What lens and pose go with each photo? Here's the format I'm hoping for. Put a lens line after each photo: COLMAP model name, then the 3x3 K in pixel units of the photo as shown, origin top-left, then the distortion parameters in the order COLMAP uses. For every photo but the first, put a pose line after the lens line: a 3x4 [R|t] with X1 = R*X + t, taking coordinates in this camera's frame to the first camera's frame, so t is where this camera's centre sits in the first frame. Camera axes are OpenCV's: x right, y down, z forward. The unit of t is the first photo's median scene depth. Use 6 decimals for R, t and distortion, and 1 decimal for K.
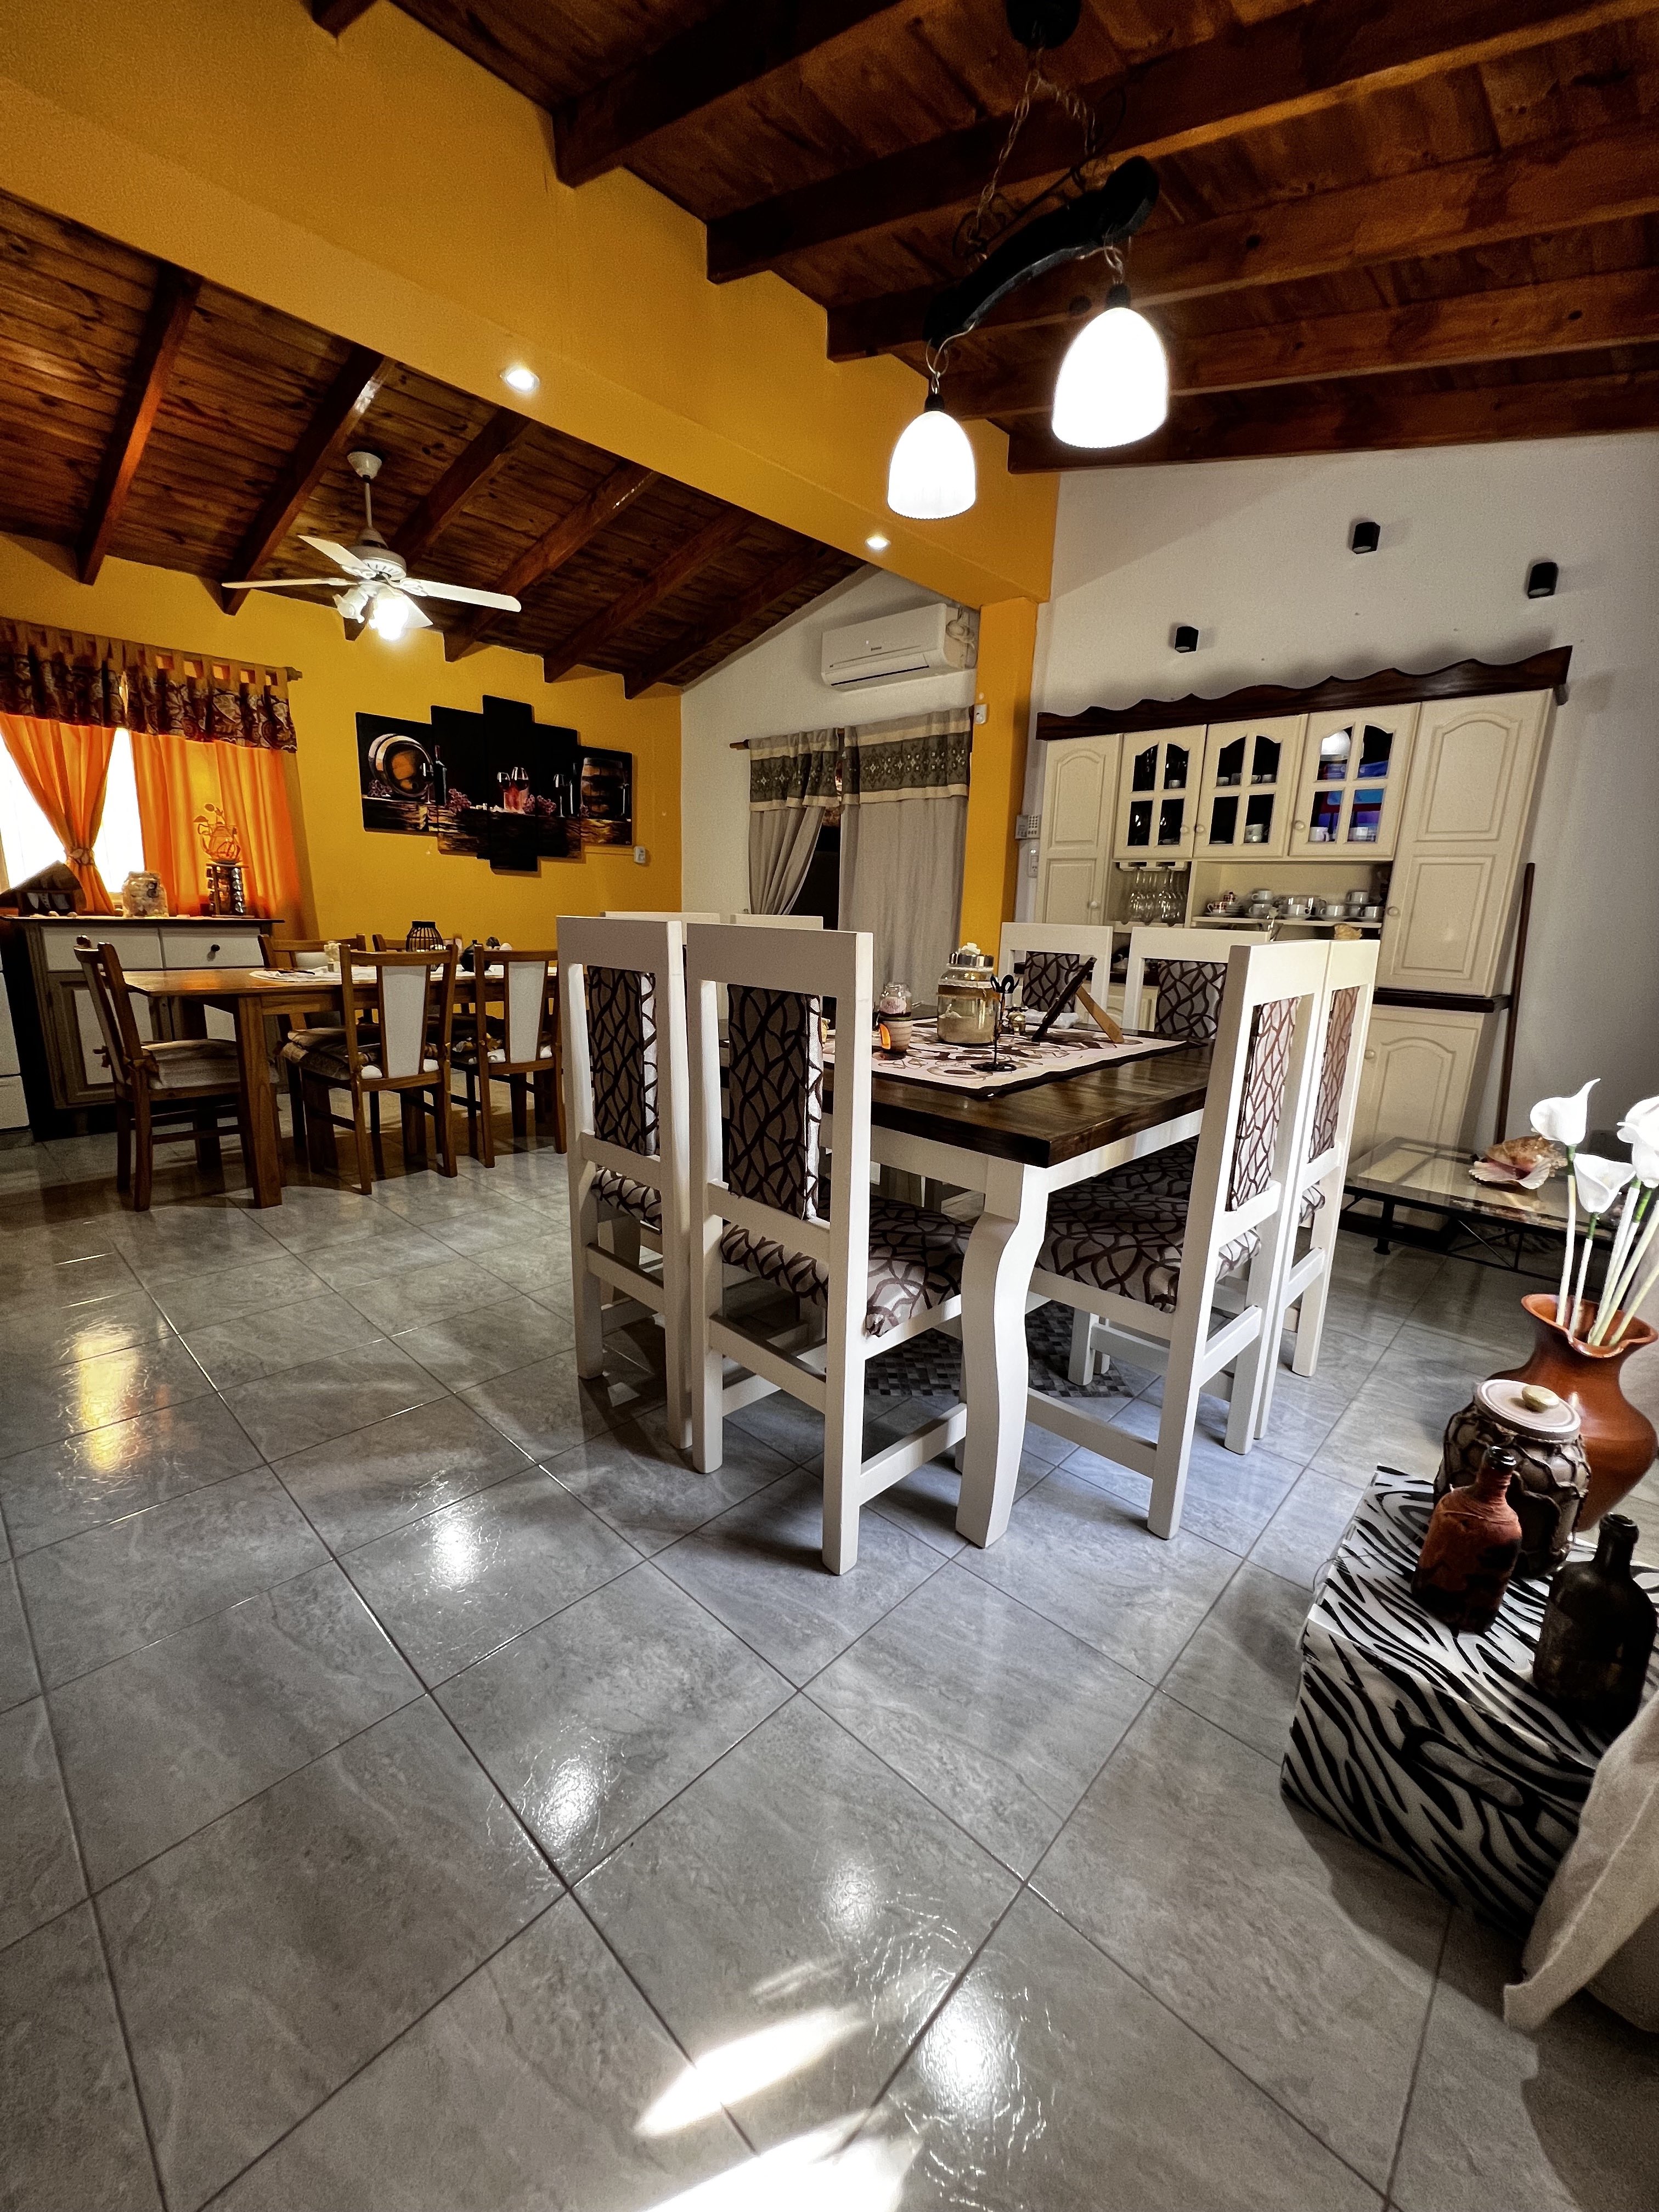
lens RADIAL K [[879.5, 0, 829.5], [0, 879.5, 1106.0], [0, 0, 1]] dist [-0.002950, -0.000313]
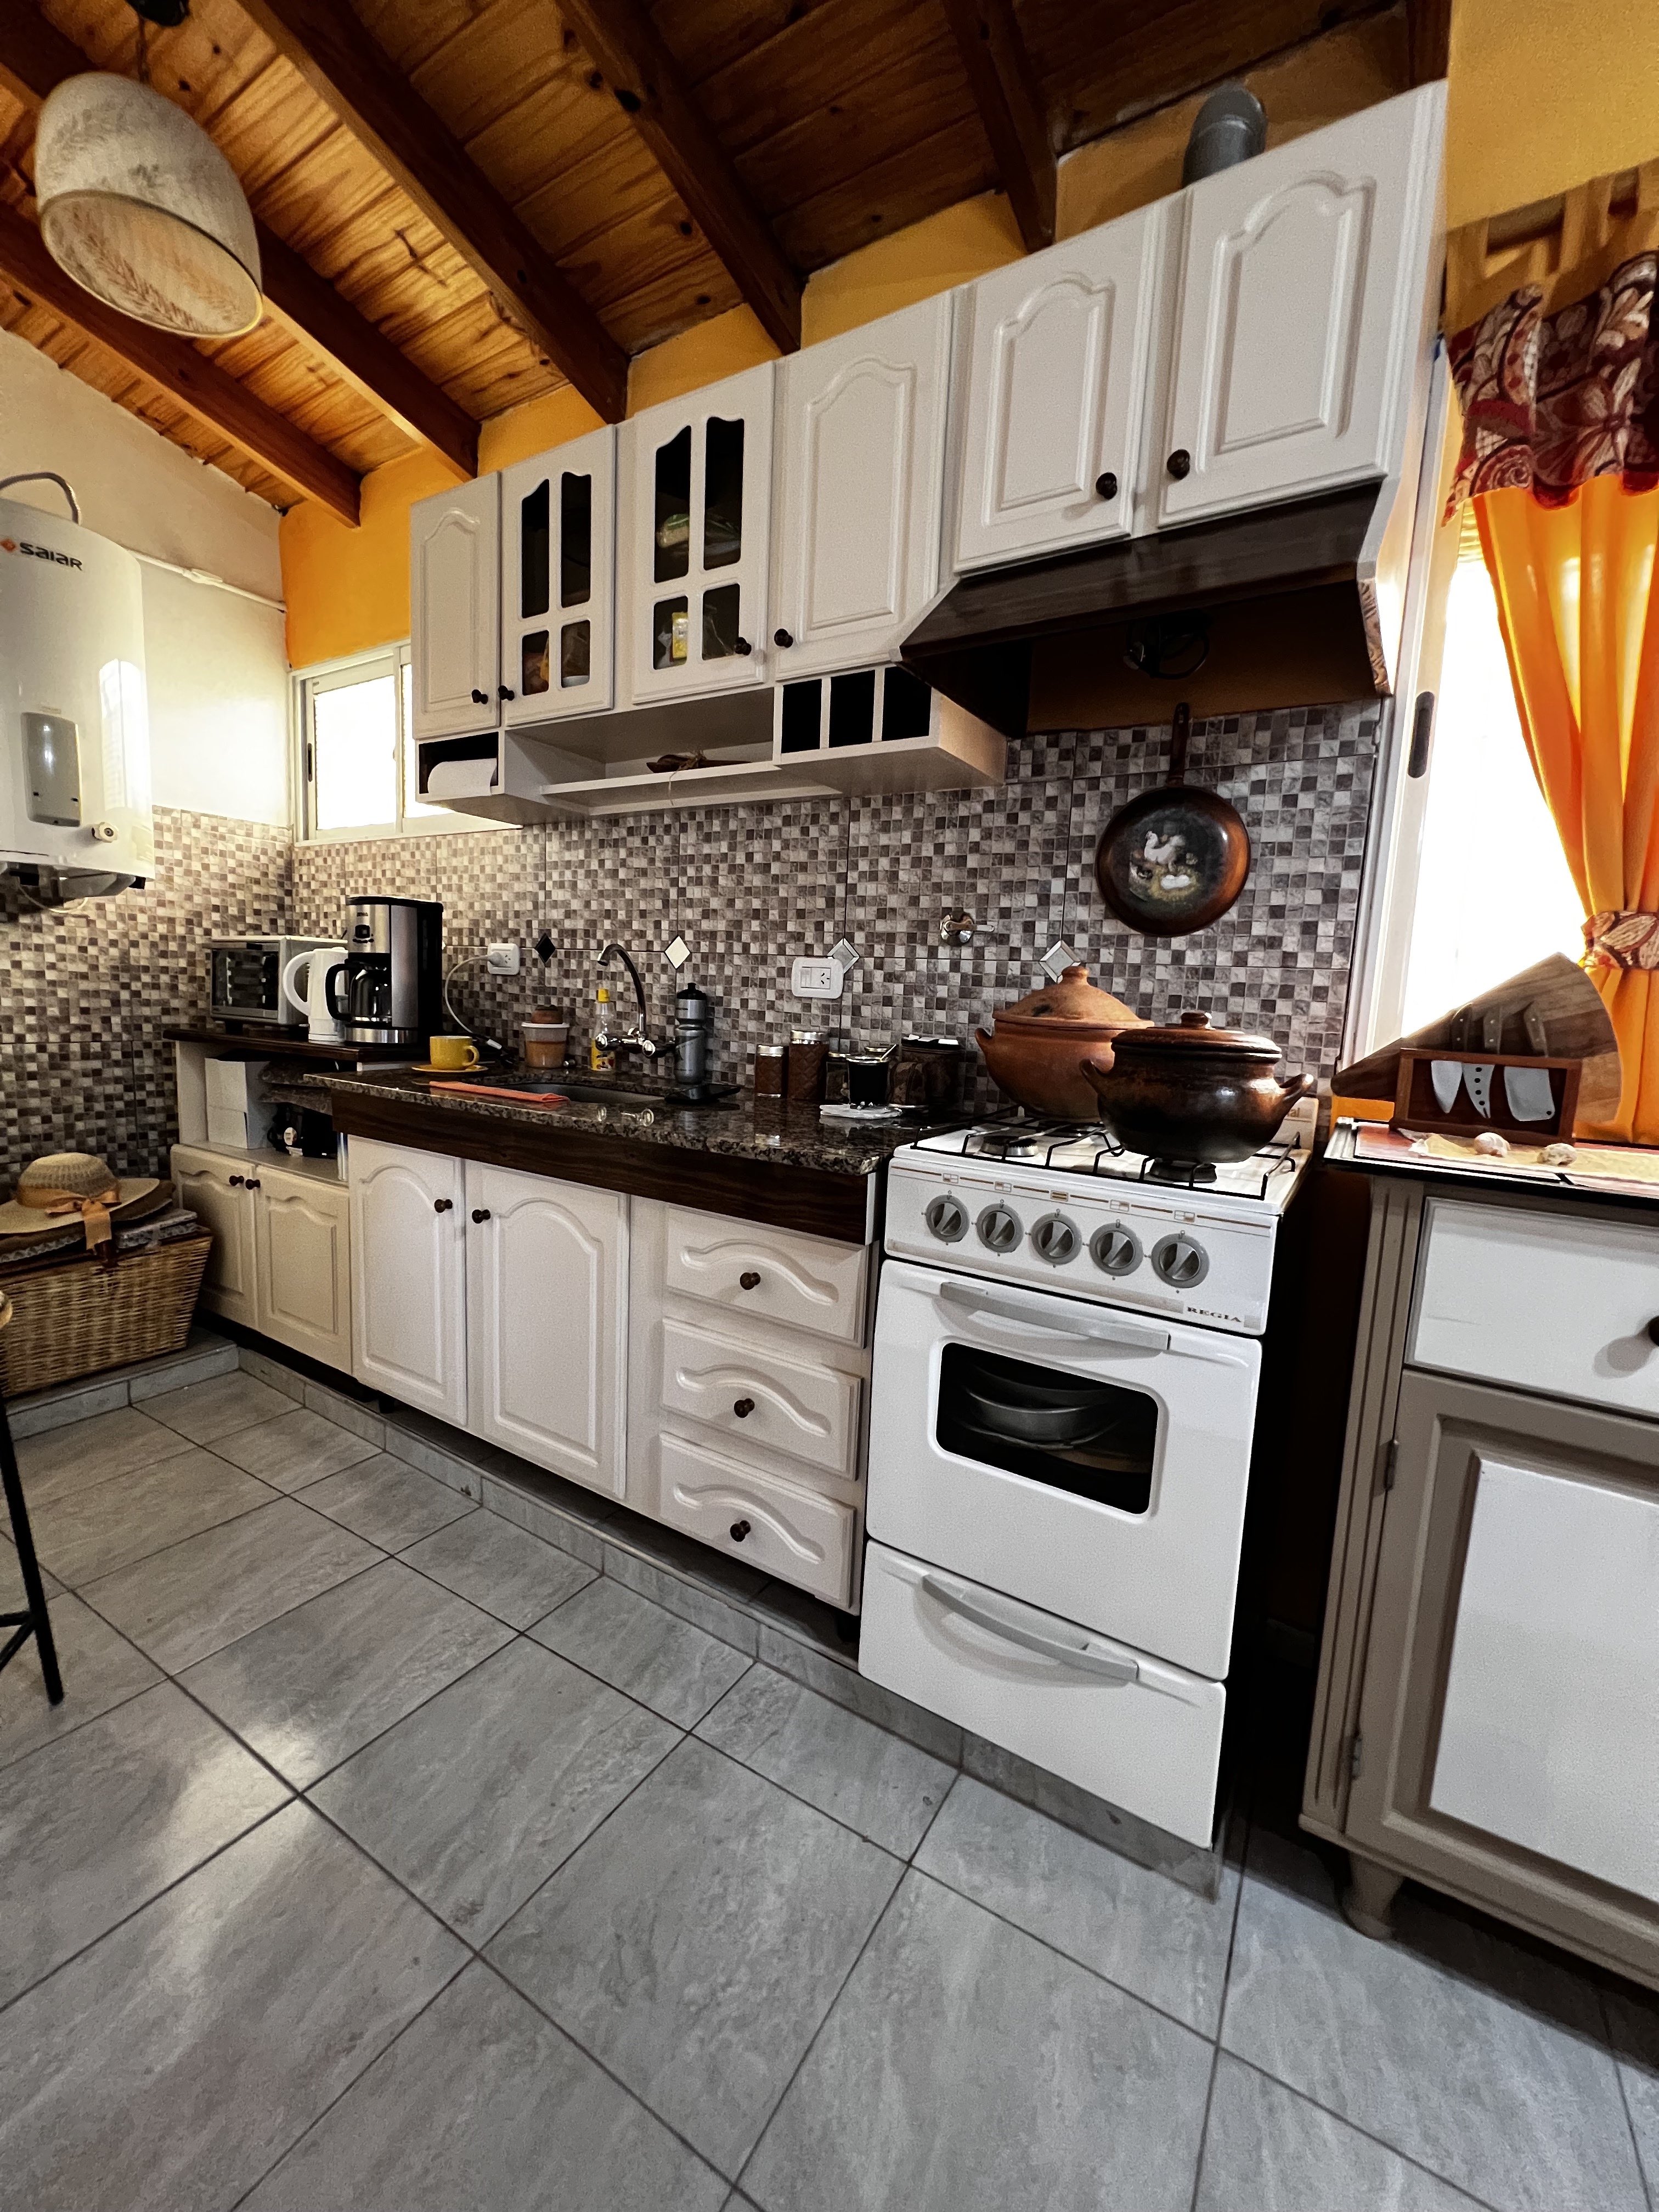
lens RADIAL K [[879.5, 0, 829.5], [0, 879.5, 1106.0], [0, 0, 1]] dist [-0.002950, -0.000313]
pose [[0.204034, 0.099261, -0.973919, -0.656259], [-0.246505, 0.968000, 0.047016, -0.189748], [0.947420, 0.230483, 0.221973, 0.735156]]
